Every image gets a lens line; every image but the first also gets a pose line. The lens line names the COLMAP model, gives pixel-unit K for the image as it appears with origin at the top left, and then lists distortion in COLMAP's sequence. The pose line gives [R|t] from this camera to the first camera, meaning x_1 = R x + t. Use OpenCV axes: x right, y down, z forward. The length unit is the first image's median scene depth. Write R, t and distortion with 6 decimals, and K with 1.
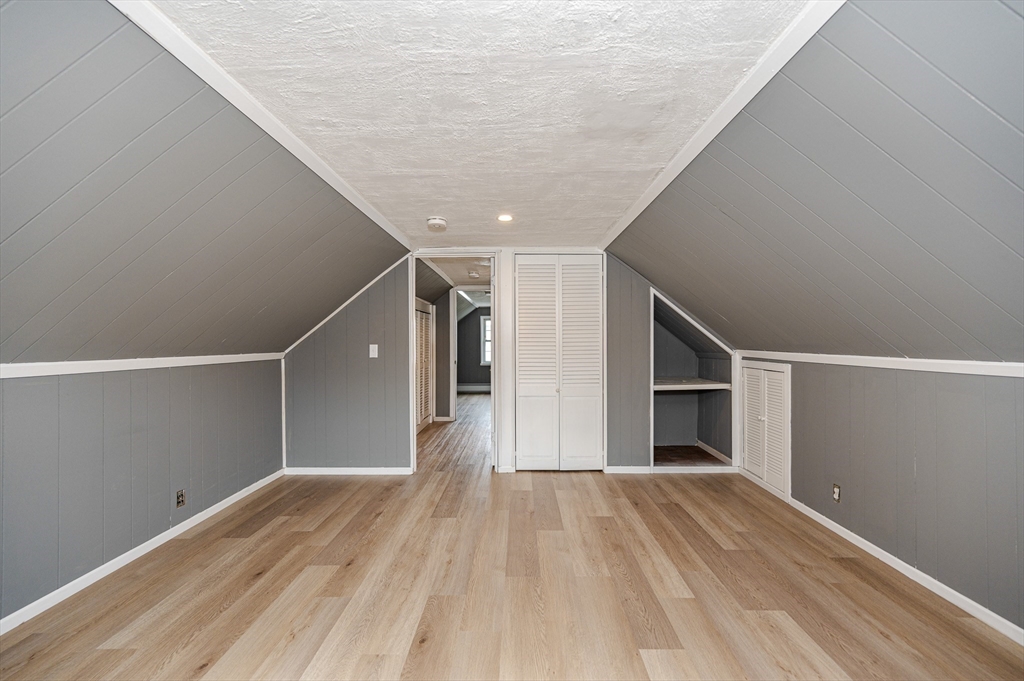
lens RADIAL K [[411.3, 0, 508.0], [0, 411.3, 346.6], [0, 0, 1]] dist [-0.000188, 0.000788]
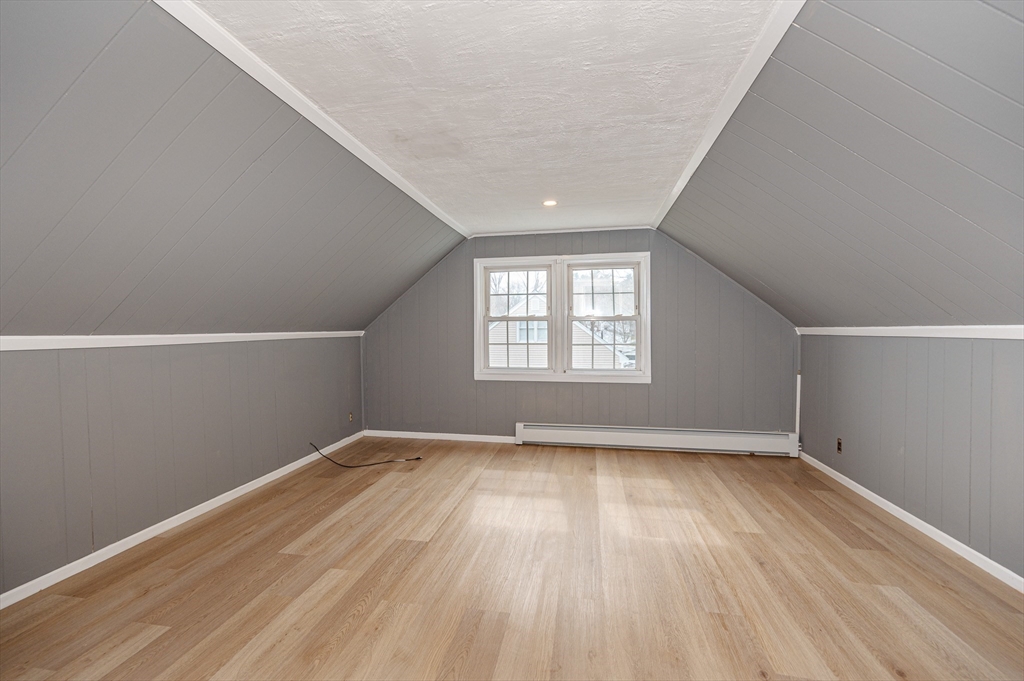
lens RADIAL K [[411.3, 0, 508.0], [0, 411.3, 346.6], [0, 0, 1]] dist [-0.000188, 0.000788]
pose [[-0.985808, 0.007940, 0.167687, -0.140902], [0.015938, 0.998796, 0.046404, 0.025689], [-0.167116, 0.048418, -0.984748, 1.803035]]
